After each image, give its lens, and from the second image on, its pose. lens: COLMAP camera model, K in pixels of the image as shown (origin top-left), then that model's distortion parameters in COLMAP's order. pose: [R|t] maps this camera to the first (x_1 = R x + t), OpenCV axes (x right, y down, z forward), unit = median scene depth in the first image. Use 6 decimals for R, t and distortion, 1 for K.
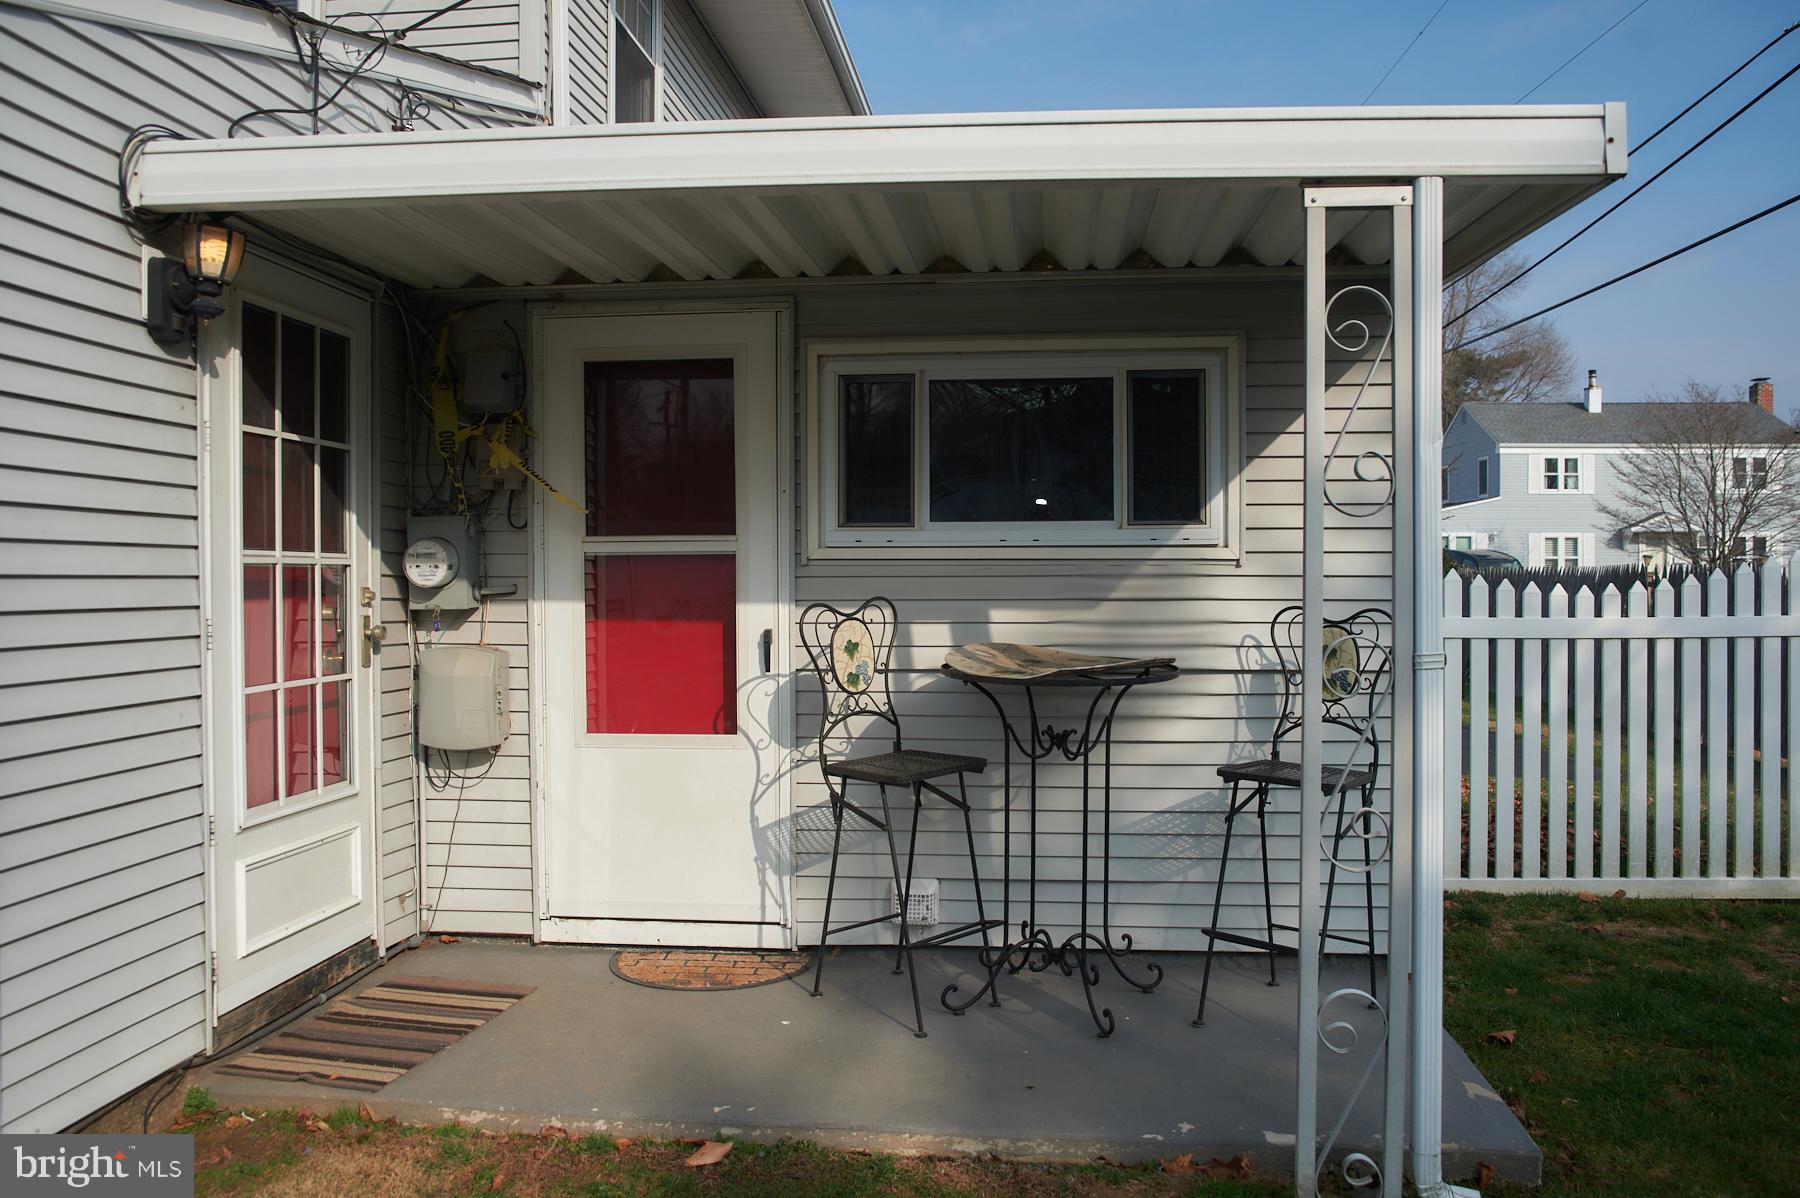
lens RADIAL K [[1500.9, 0, 899.8], [0, 1500.9, 598.0], [0, 0, 1]] dist [-0.001665, 0.000141]
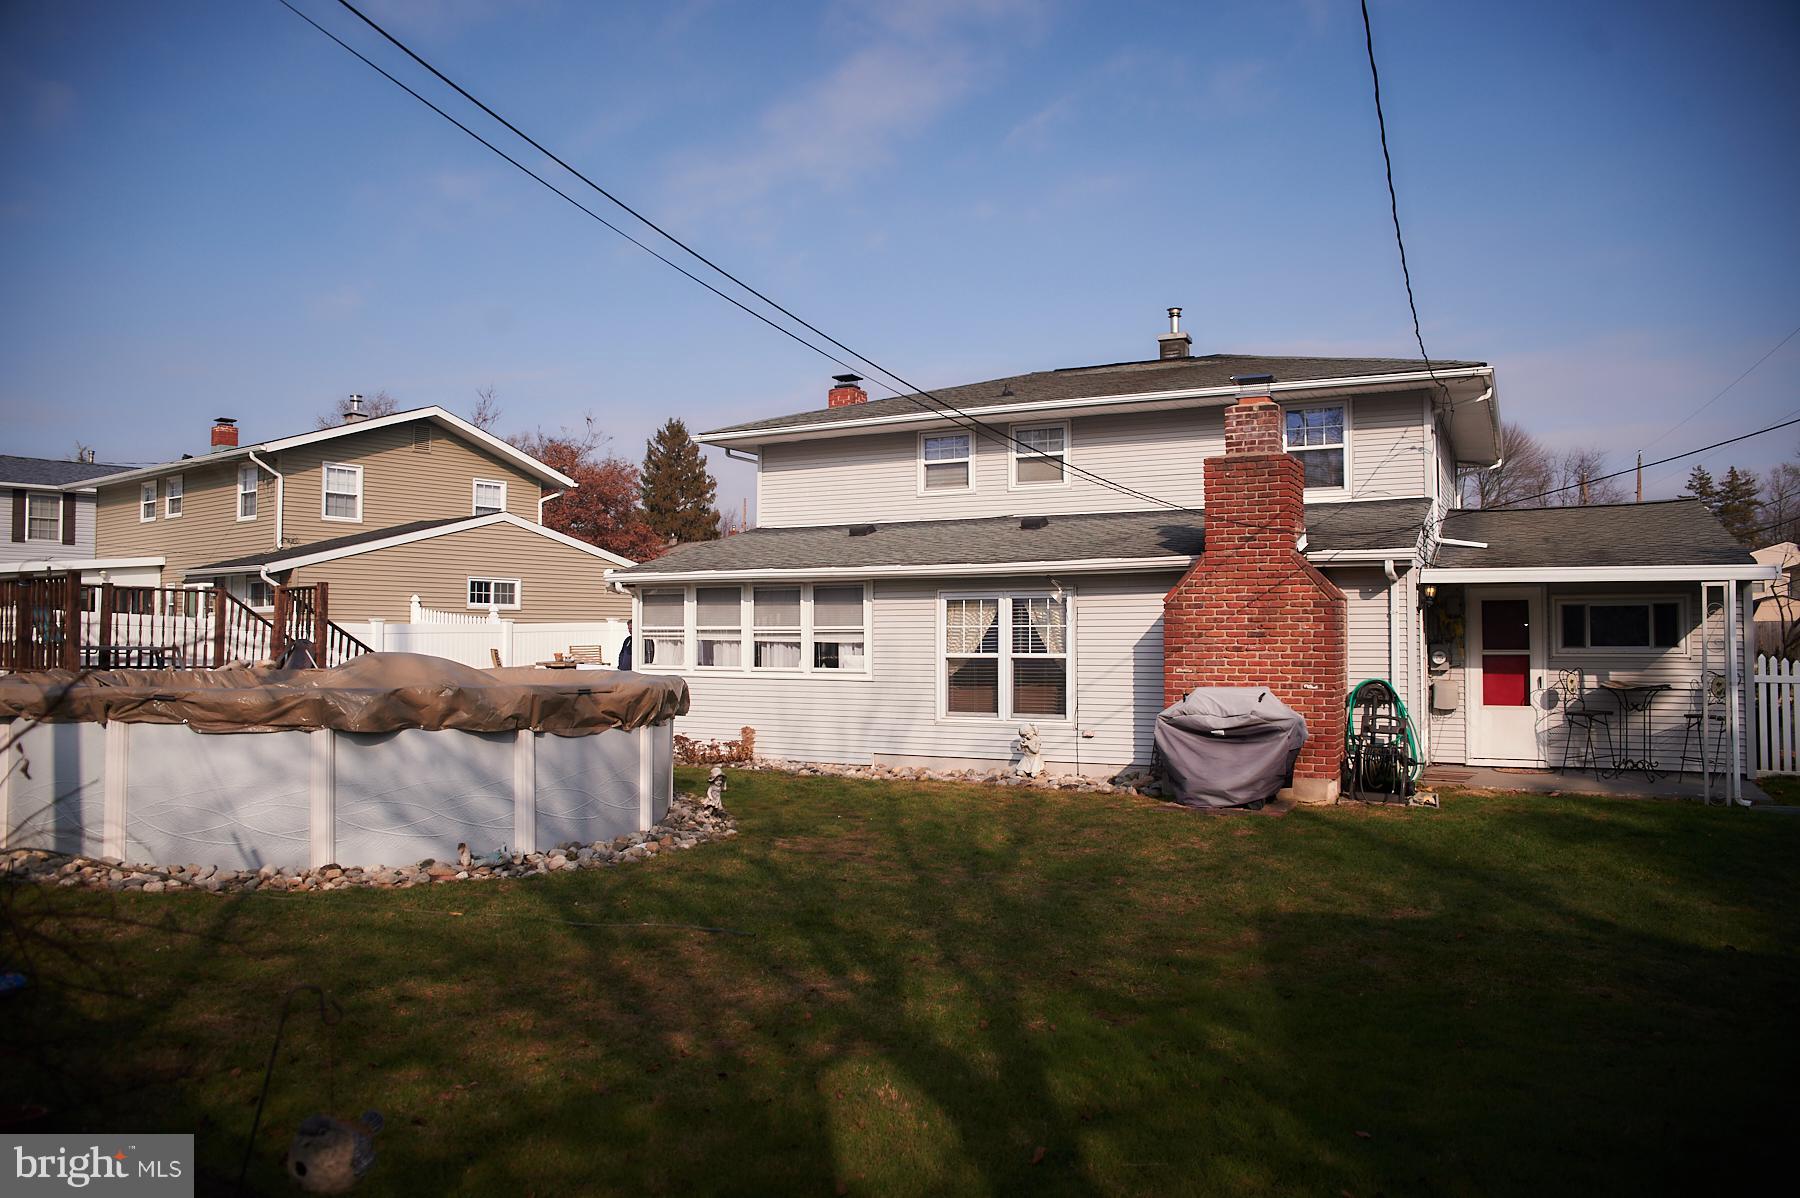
lens RADIAL K [[1247.5, 0, 900.0], [0, 1247.5, 598.8], [0, 0, 1]] dist [-0.098755, 0.085005]
pose [[0.930294, -0.010545, -0.366664, -0.433741], [-0.006526, 0.998953, -0.045285, -0.021422], [0.366758, 0.044521, 0.929251, -2.234951]]
